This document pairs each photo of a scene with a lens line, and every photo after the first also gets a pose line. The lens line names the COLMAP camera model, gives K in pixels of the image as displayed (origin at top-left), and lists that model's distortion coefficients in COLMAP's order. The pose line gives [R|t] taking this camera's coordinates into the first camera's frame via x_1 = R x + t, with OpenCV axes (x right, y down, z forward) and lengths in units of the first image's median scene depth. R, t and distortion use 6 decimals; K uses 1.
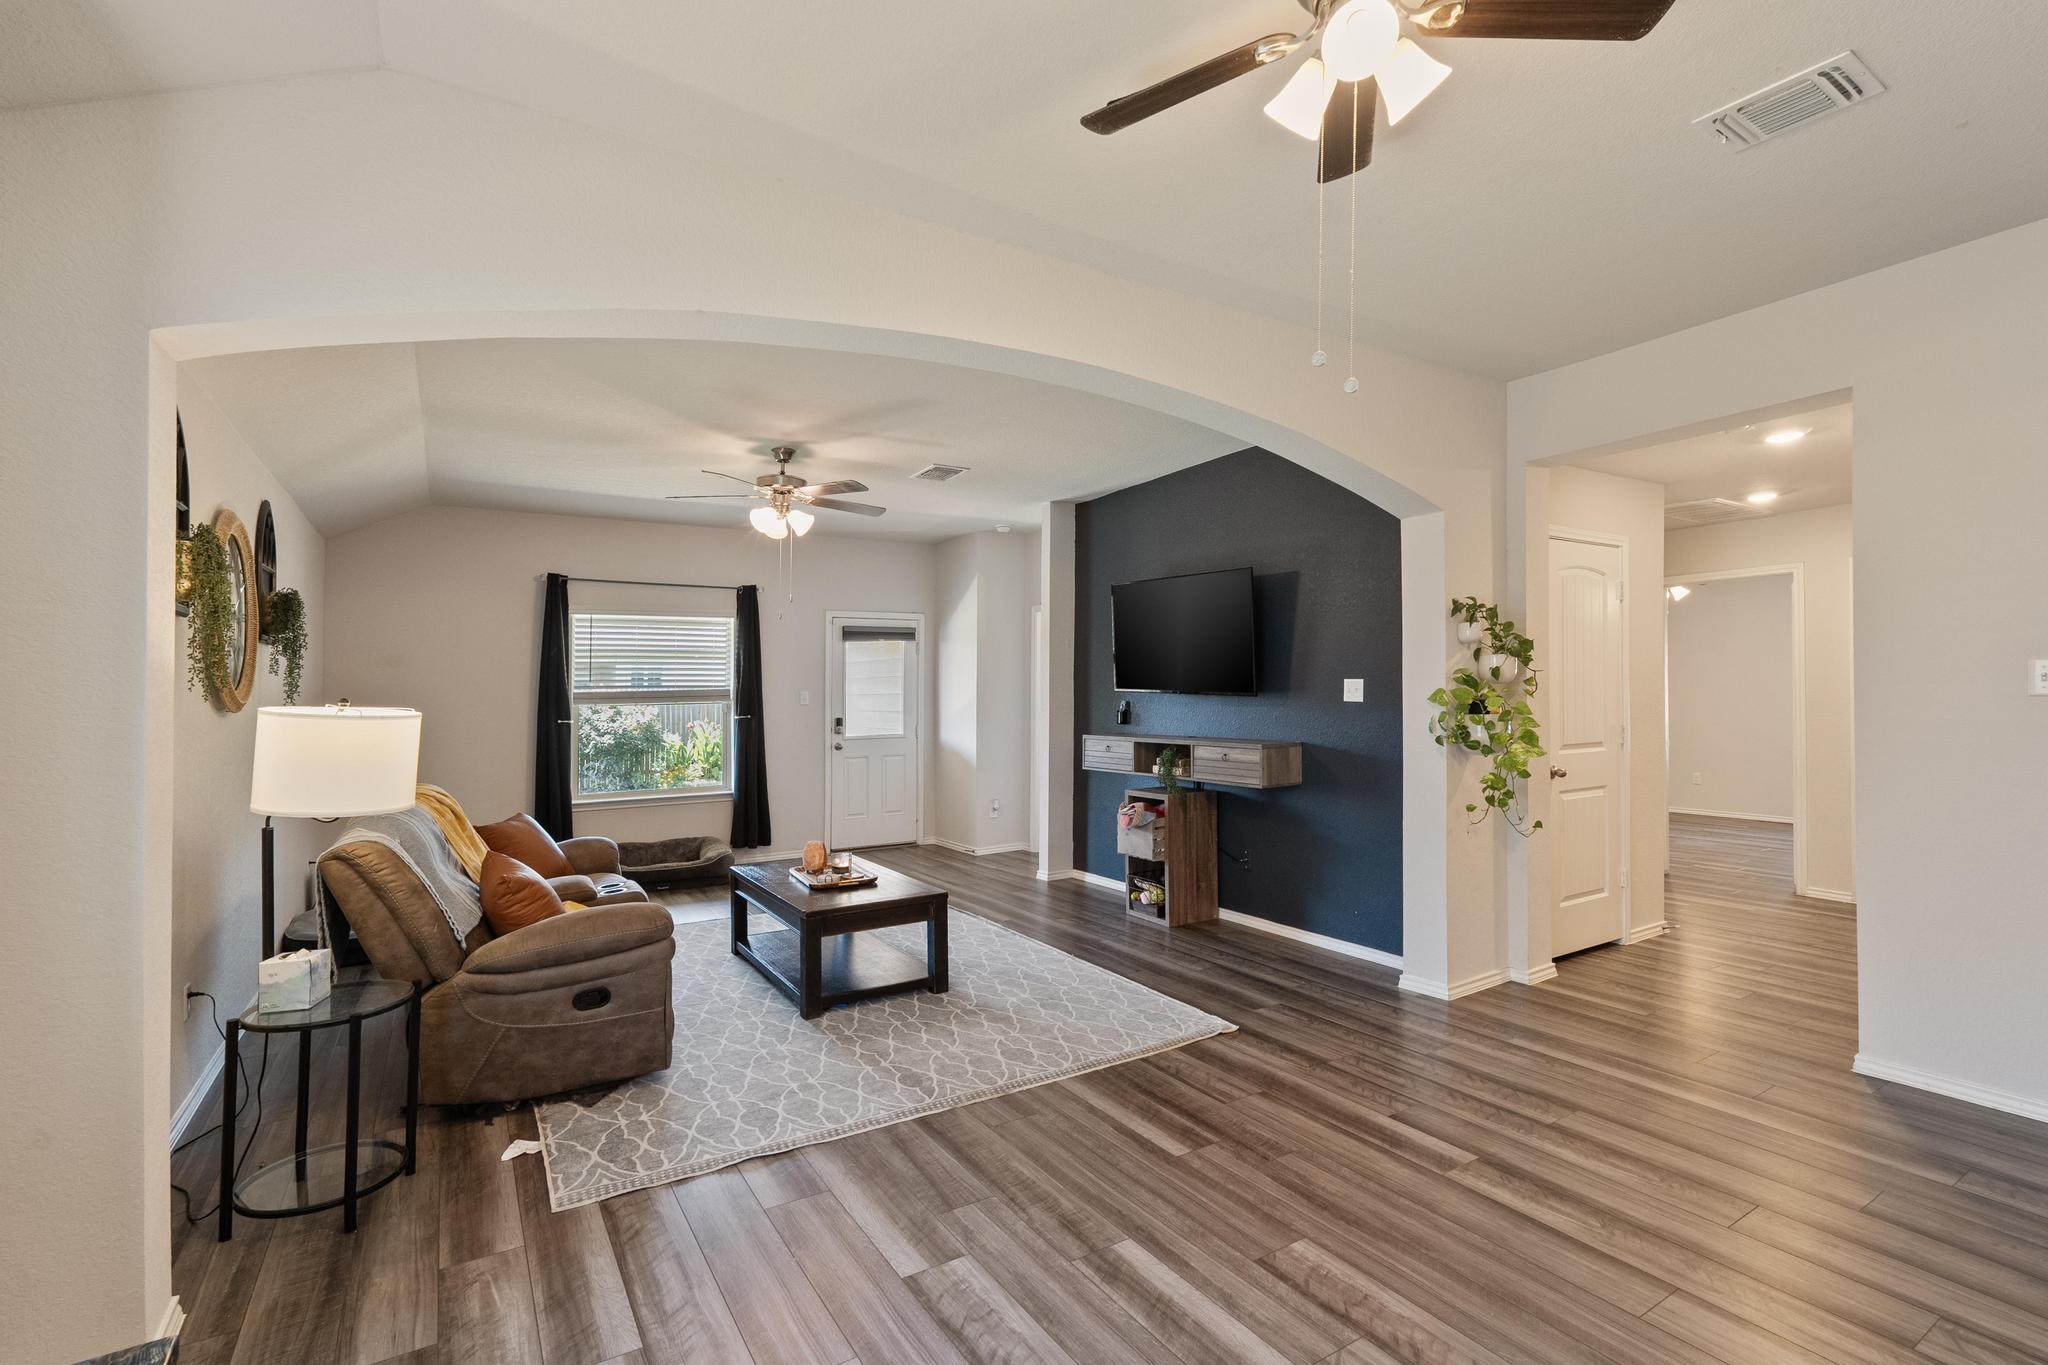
lens RADIAL K [[909.2, 0, 1018.1], [0, 909.2, 679.0], [0, 0, 1]] dist [-0.023282, -0.000345]
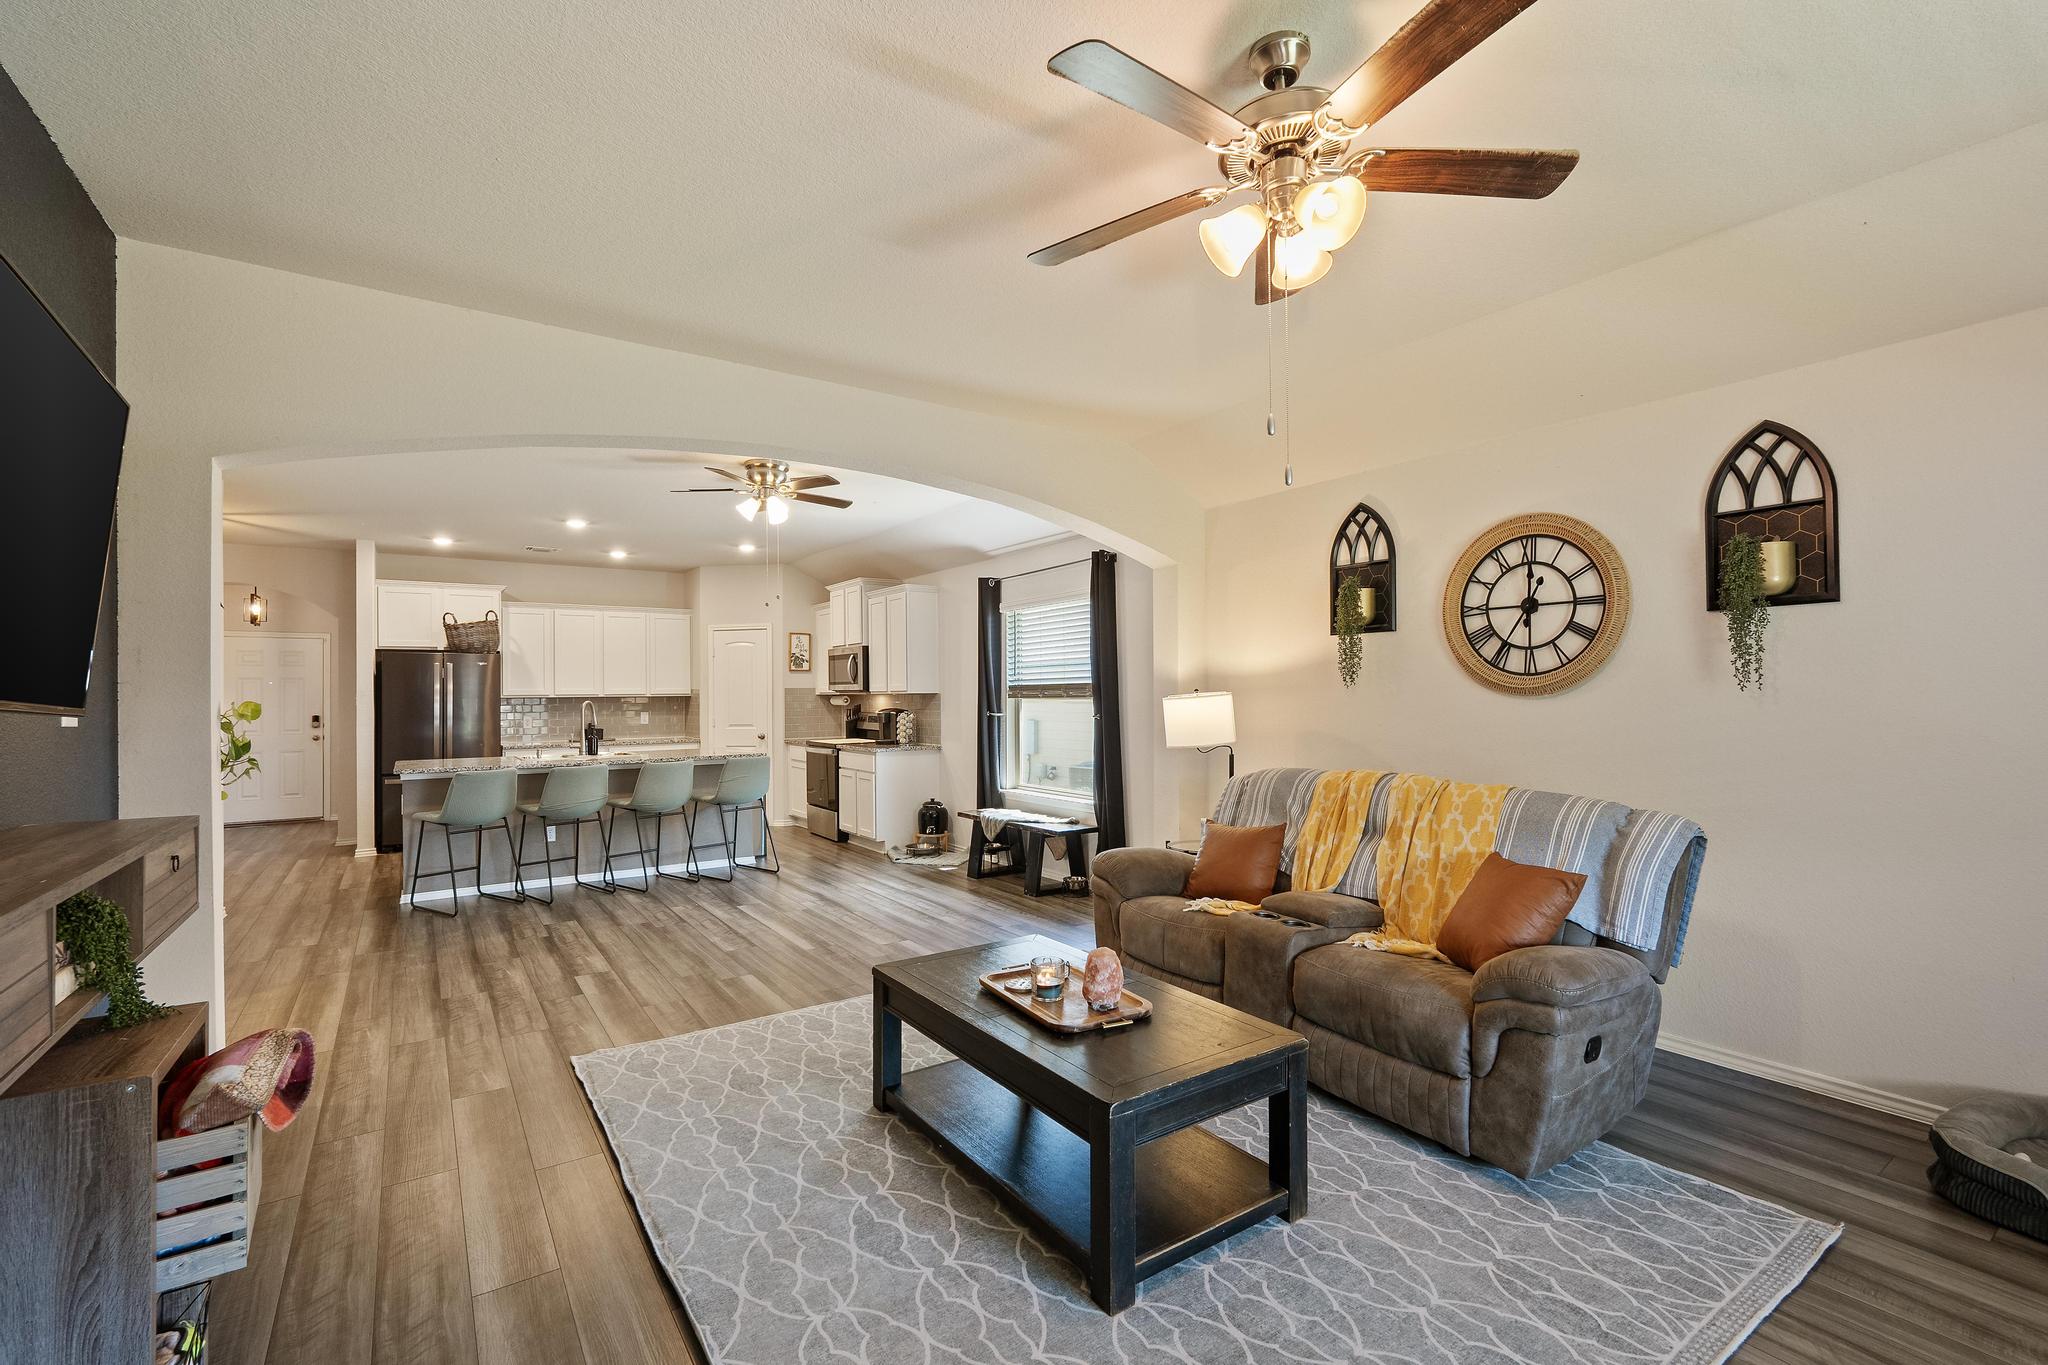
lens RADIAL K [[895.5, 0, 1022.3], [0, 895.5, 684.4], [0, 0, 1]] dist [-0.004682, 0.000534]
pose [[-0.998747, 0.025026, -0.043336, -0.174250], [0.026128, 0.999345, -0.025055, 0.029166], [0.042681, -0.026156, -0.998746, 1.745360]]
